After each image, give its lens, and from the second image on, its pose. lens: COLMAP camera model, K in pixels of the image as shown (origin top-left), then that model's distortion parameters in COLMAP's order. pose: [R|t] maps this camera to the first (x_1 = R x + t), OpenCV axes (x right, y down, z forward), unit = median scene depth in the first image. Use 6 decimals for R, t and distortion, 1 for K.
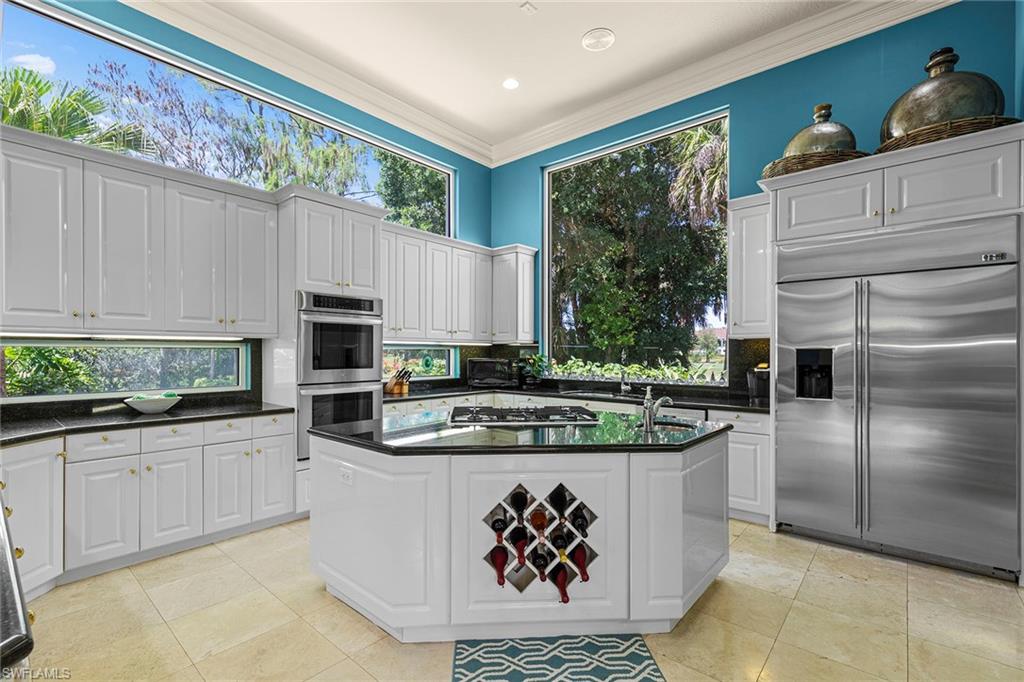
lens RADIAL K [[462.6, 0, 502.6], [0, 462.6, 352.5], [0, 0, 1]] dist [0.001884, 0.000118]
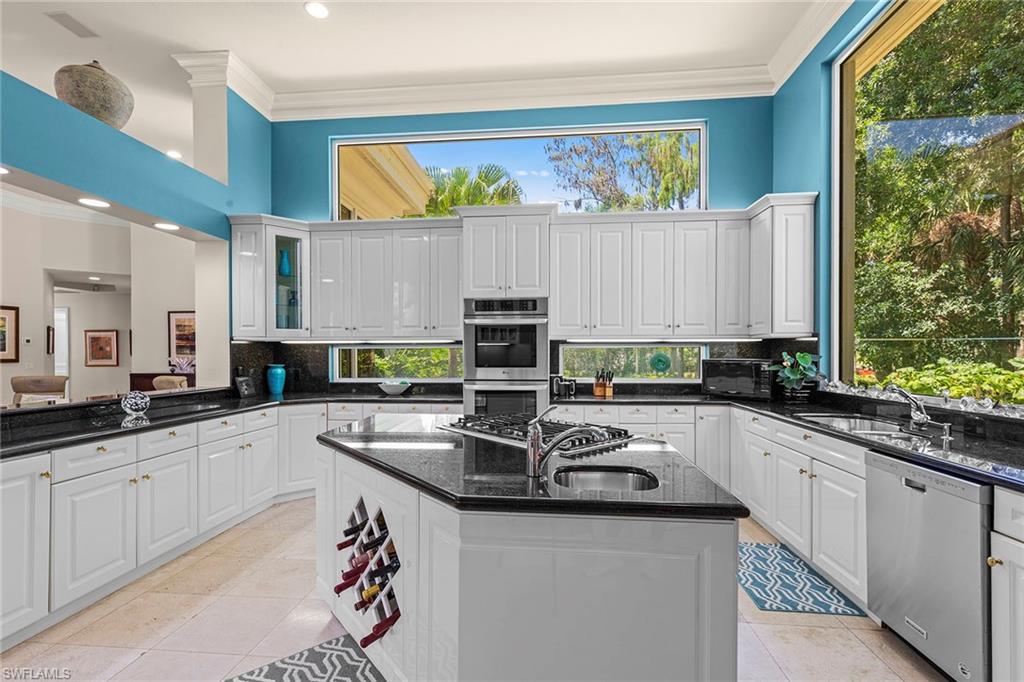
lens RADIAL K [[462.6, 0, 502.6], [0, 462.6, 352.5], [0, 0, 1]] dist [0.001884, 0.000118]
pose [[0.577964, -0.002390, -0.816059, 0.461301], [0.004023, 0.999992, -0.000079, 0.001677], [0.816052, -0.003238, 0.577969, 0.340517]]
